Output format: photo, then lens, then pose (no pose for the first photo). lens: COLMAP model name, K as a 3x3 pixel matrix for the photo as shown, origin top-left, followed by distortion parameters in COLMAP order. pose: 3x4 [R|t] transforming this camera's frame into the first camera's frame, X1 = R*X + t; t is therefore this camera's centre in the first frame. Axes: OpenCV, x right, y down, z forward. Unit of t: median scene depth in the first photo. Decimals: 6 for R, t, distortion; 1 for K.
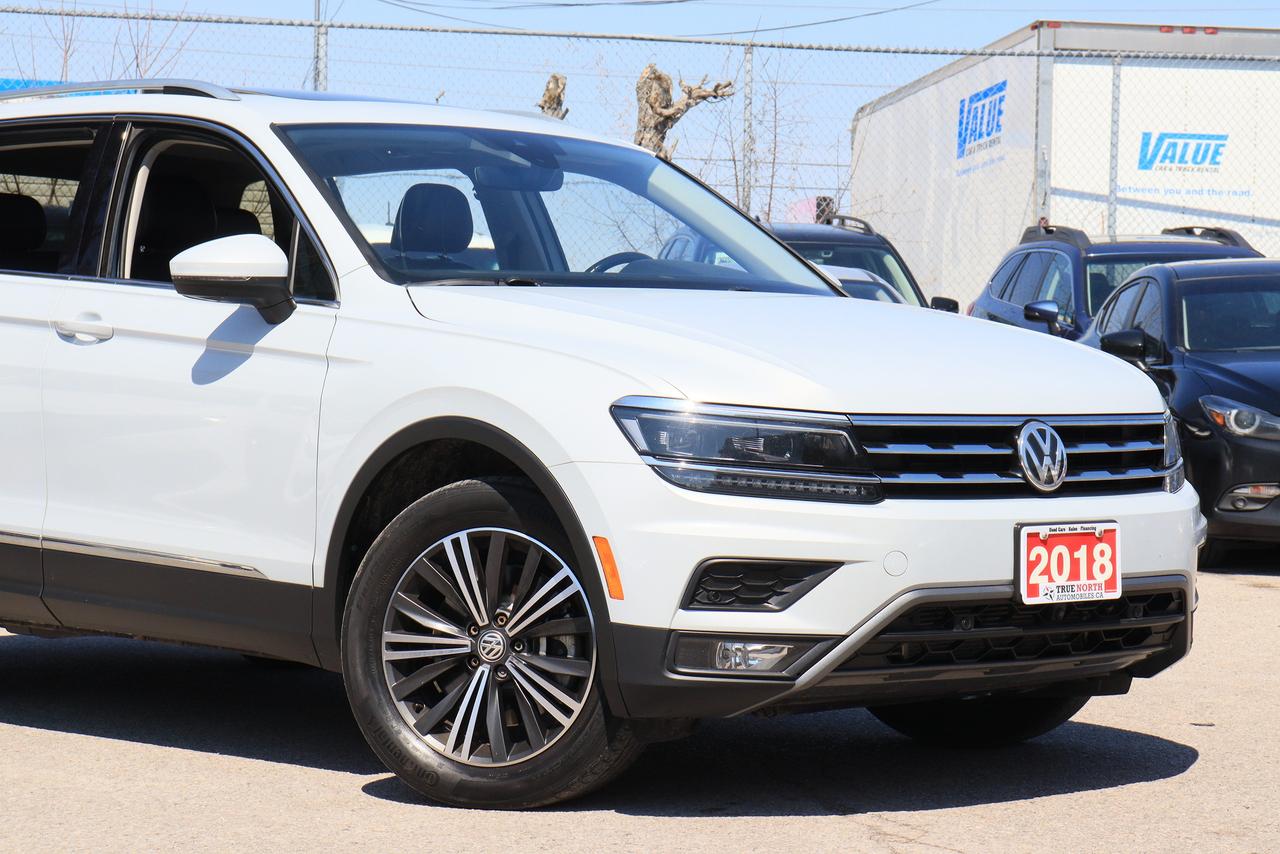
lens RADIAL K [[3247.4, 0, 642.8], [0, 3247.4, 425.0], [0, 0, 1]] dist [0.544579, 0.000000]
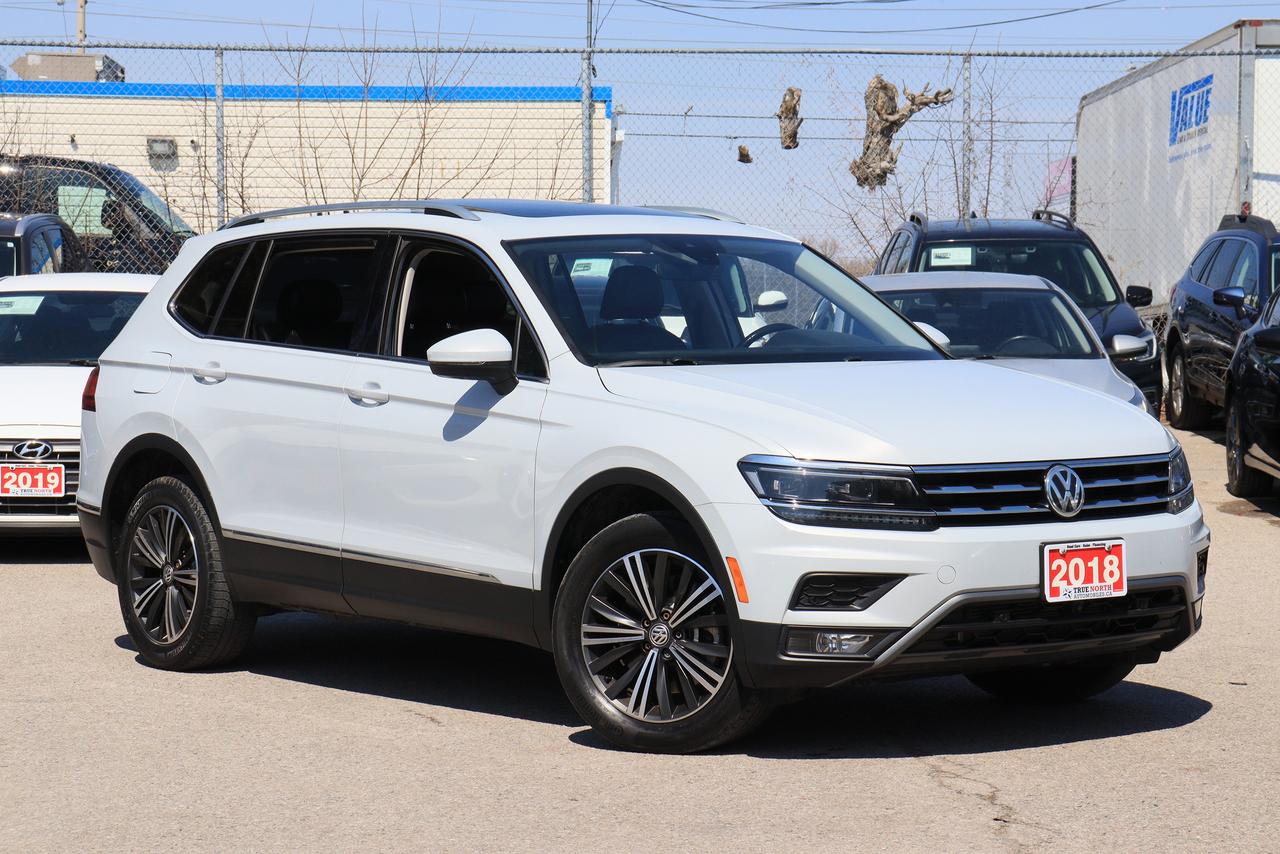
lens RADIAL K [[3280.5, 0, 639.3], [0, 3280.5, 426.0], [0, 0, 1]] dist [0.545906, 0.000000]
pose [[0.995345, -0.015302, -0.095157, 0.074877], [0.017499, 0.999598, 0.022295, -0.048738], [0.094778, -0.023856, 0.995213, -0.357885]]
